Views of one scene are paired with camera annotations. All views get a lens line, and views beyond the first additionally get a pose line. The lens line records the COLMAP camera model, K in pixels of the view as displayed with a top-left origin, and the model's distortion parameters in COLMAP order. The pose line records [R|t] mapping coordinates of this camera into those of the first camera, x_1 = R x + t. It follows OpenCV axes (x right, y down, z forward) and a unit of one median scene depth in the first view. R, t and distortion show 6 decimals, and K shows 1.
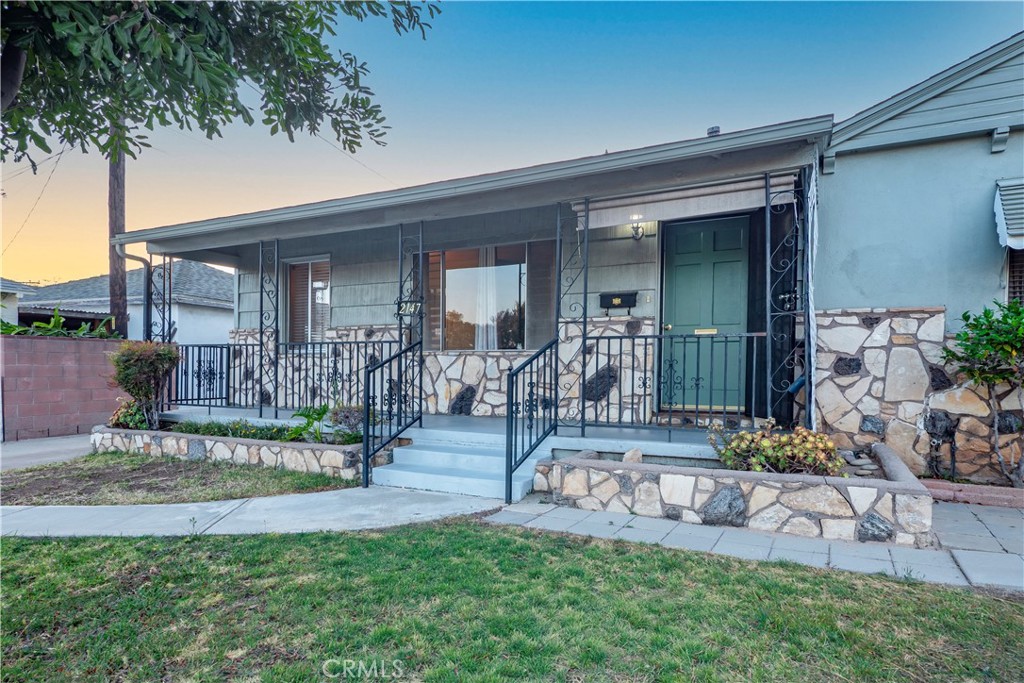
lens RADIAL K [[609.0, 0, 511.4], [0, 609.0, 375.1], [0, 0, 1]] dist [0.000170, 0.000070]
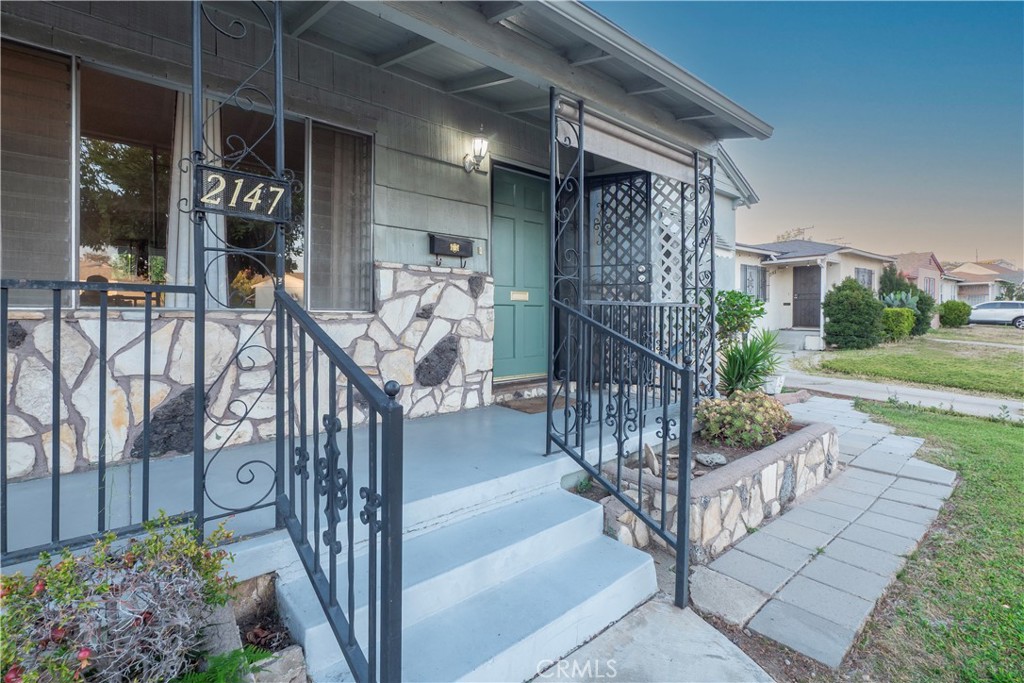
lens RADIAL K [[471.5, 0, 510.5], [0, 471.5, 321.0], [0, 0, 1]] dist [0.000907, 0.000218]
pose [[0.383828, -0.012472, 0.923320, -0.328924], [0.004990, 0.999922, 0.011432, -0.037645], [-0.923391, 0.000220, 0.383860, 0.705983]]
